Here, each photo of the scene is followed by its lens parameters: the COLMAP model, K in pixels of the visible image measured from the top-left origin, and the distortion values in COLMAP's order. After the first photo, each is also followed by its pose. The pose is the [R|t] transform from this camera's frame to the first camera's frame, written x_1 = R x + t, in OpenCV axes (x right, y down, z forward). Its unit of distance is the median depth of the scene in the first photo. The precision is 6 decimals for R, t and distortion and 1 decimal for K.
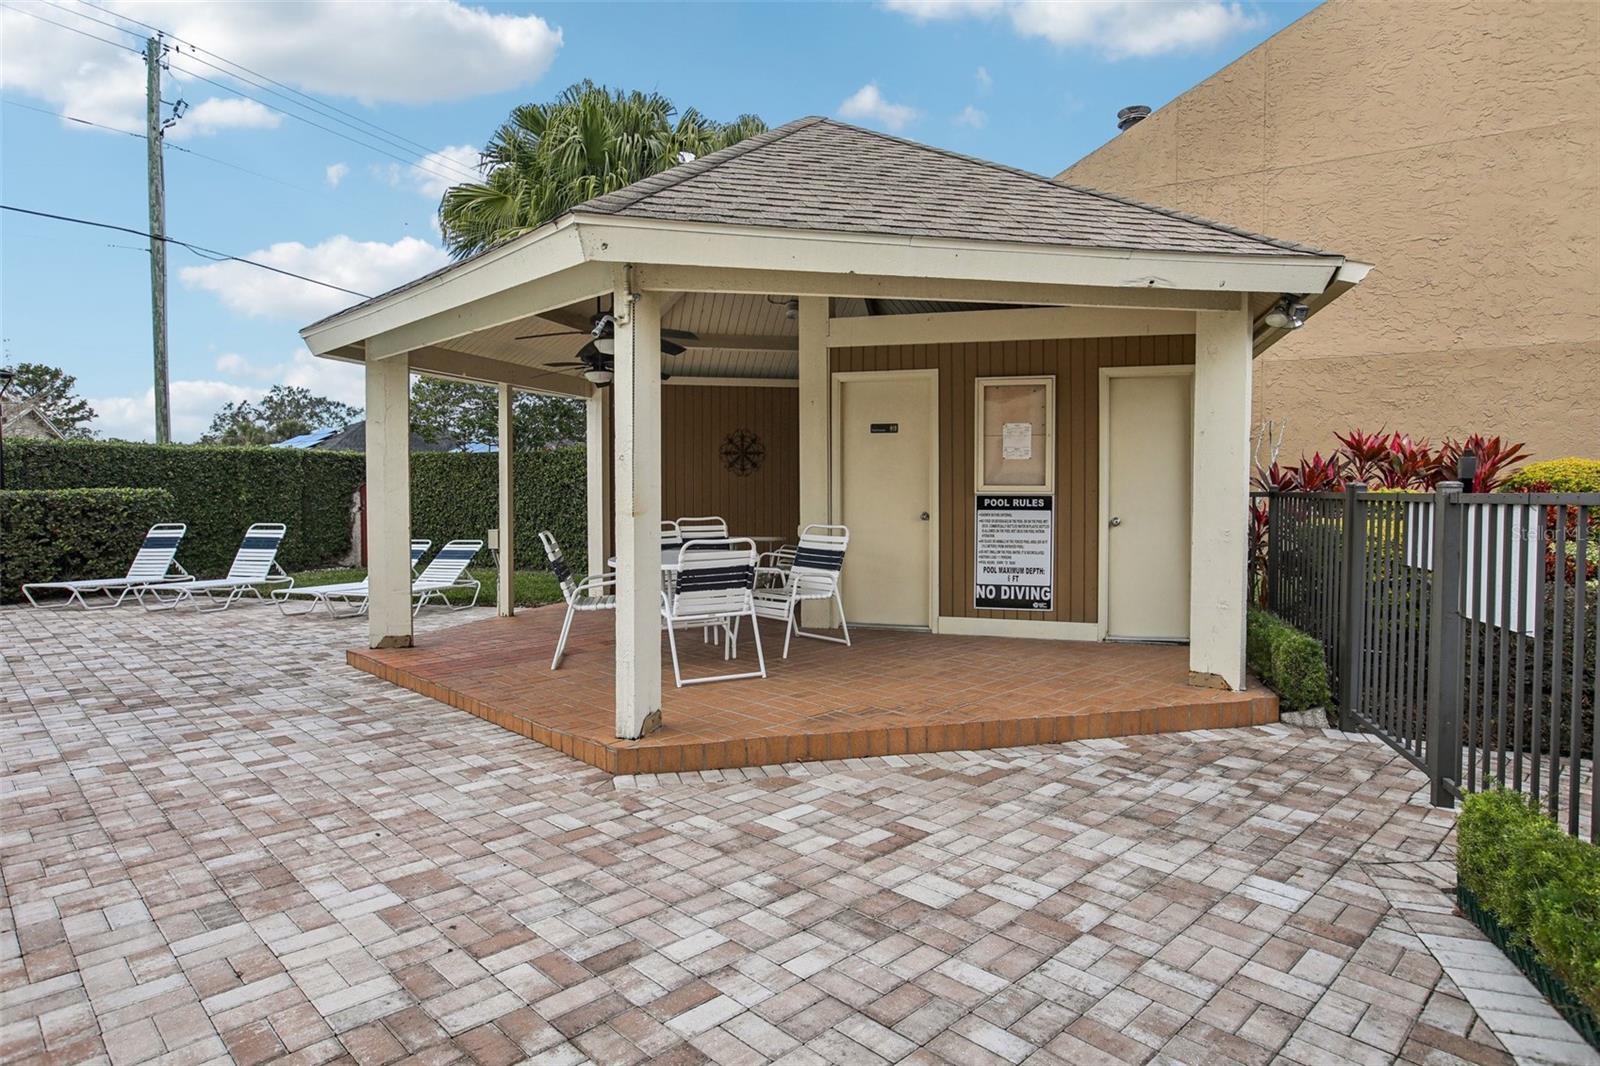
lens RADIAL K [[876.4, 0, 800.0], [0, 876.4, 533.0], [0, 0, 1]] dist [-0.016909, 0.001329]
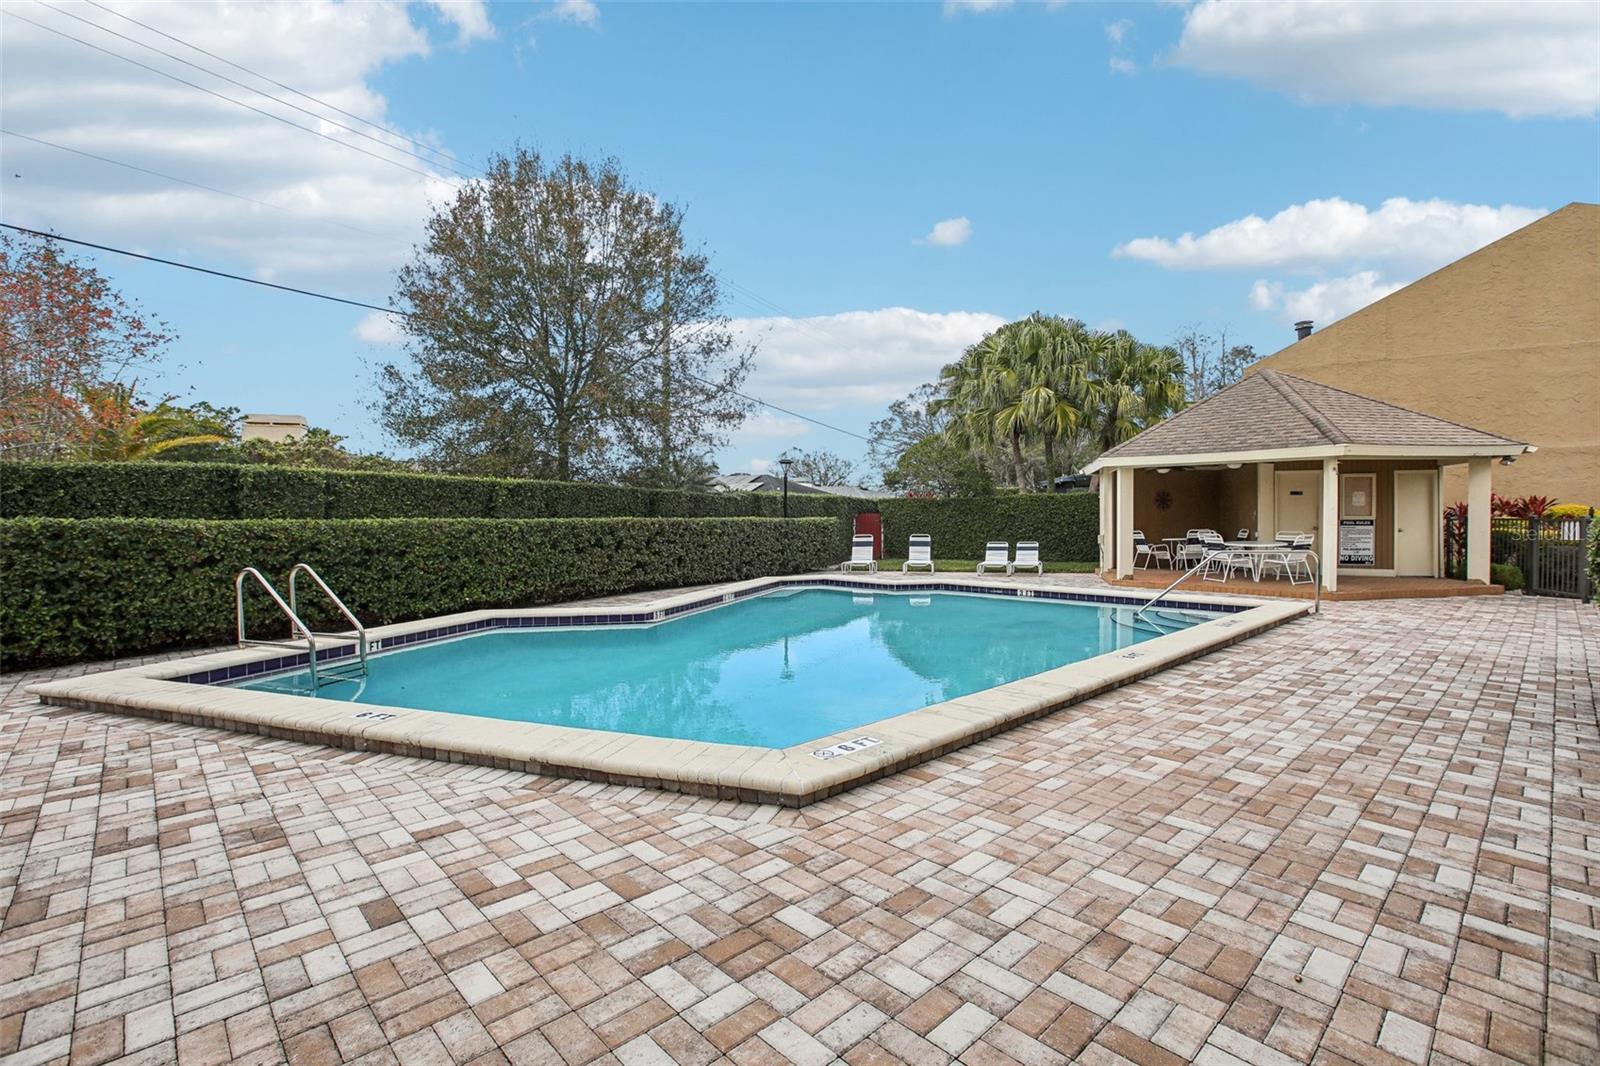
lens RADIAL K [[730.4, 0, 802.6], [0, 730.4, 518.2], [0, 0, 1]] dist [-0.000696, -0.009804]
pose [[0.999990, -0.000881, -0.004422, -3.021768], [0.000656, 0.998720, -0.050570, 0.130383], [0.004461, 0.050567, 0.998711, -2.496093]]
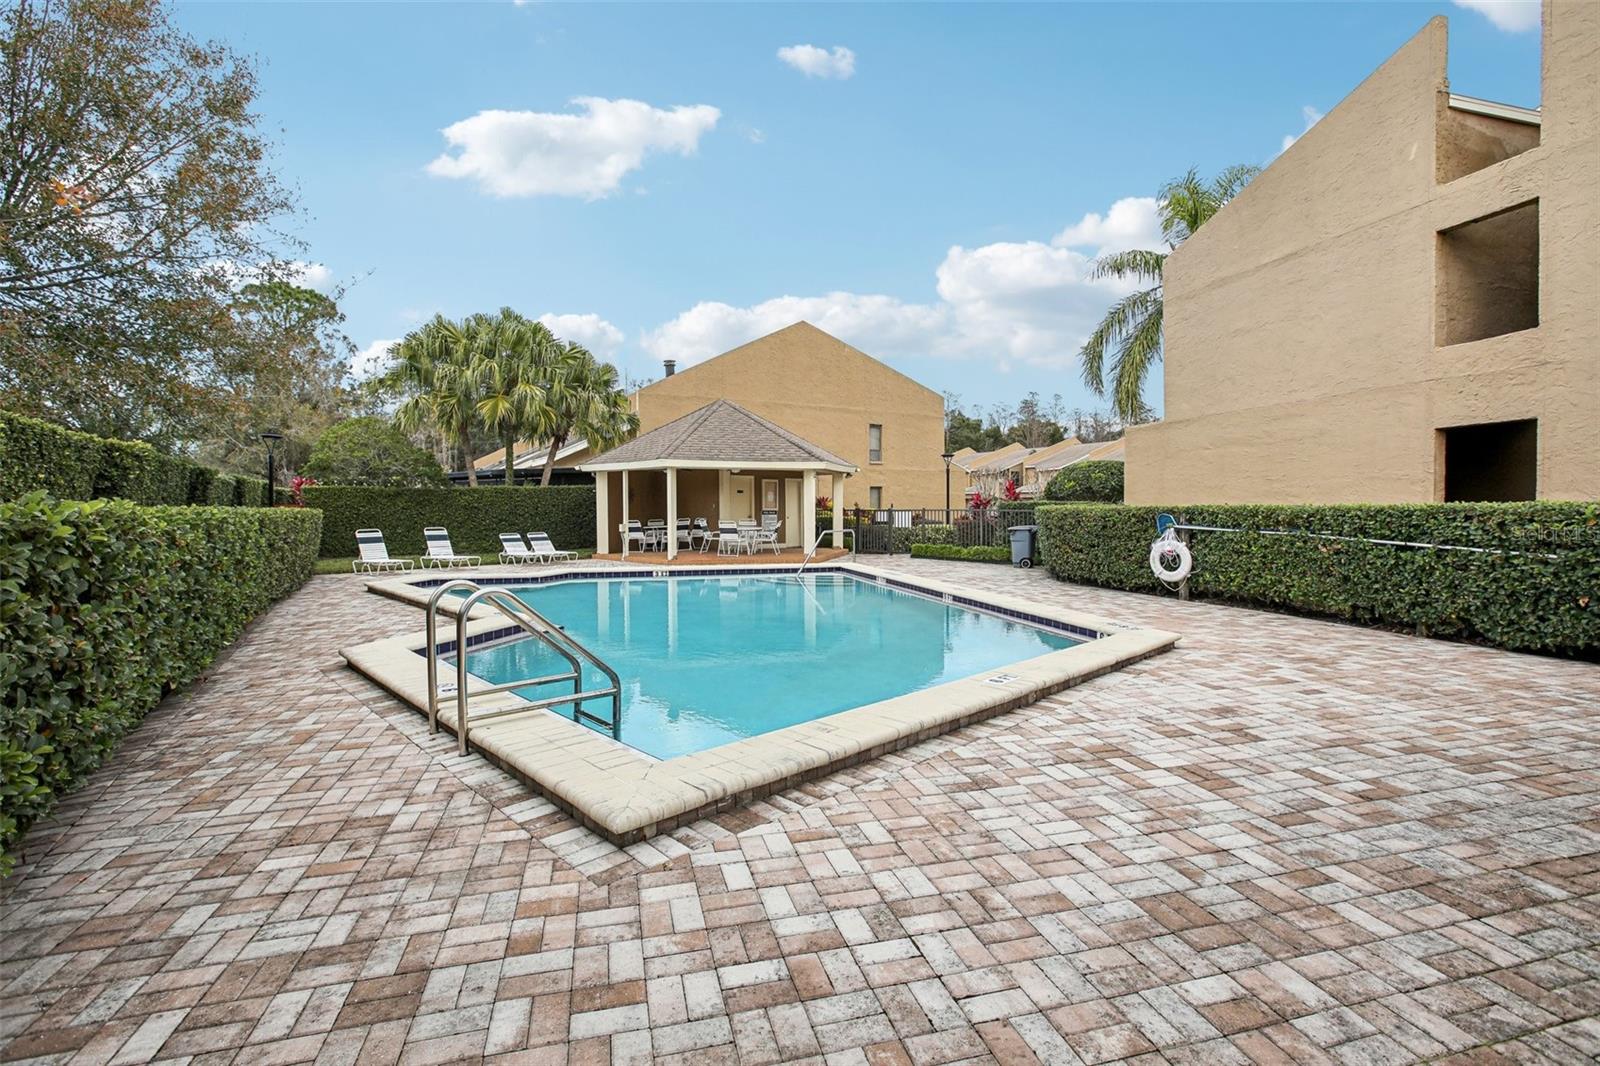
lens RADIAL K [[719.9, 0, 800.0], [0, 719.9, 533.0], [0, 0, 1]] dist [-0.050756, 0.009844]
pose [[0.485023, -0.031363, 0.873939, -5.386959], [0.047560, 0.998824, 0.009449, 0.081290], [-0.873207, 0.036981, 0.485944, -1.489591]]
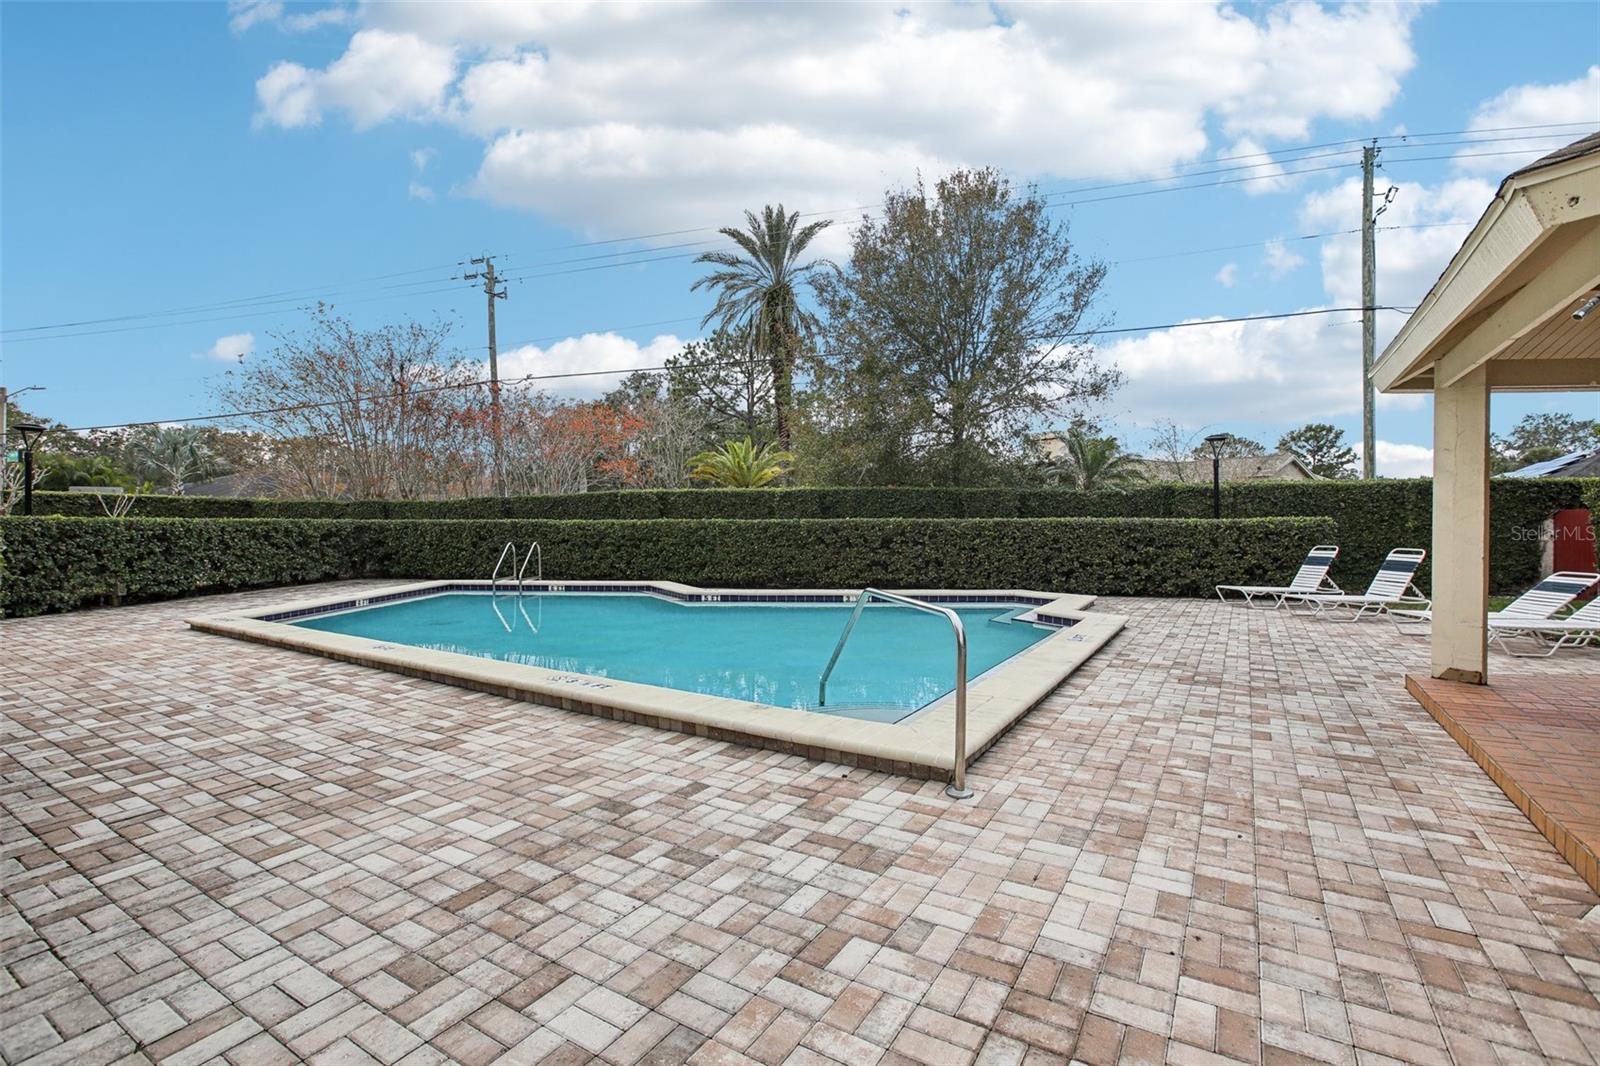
lens RADIAL K [[719.9, 0, 800.0], [0, 719.9, 533.0], [0, 0, 1]] dist [-0.050756, 0.009844]
pose [[0.241690, 0.014272, -0.970248, 0.164585], [-0.041414, 0.999132, 0.004380, -0.008808], [0.969469, 0.039123, 0.242072, 0.180036]]
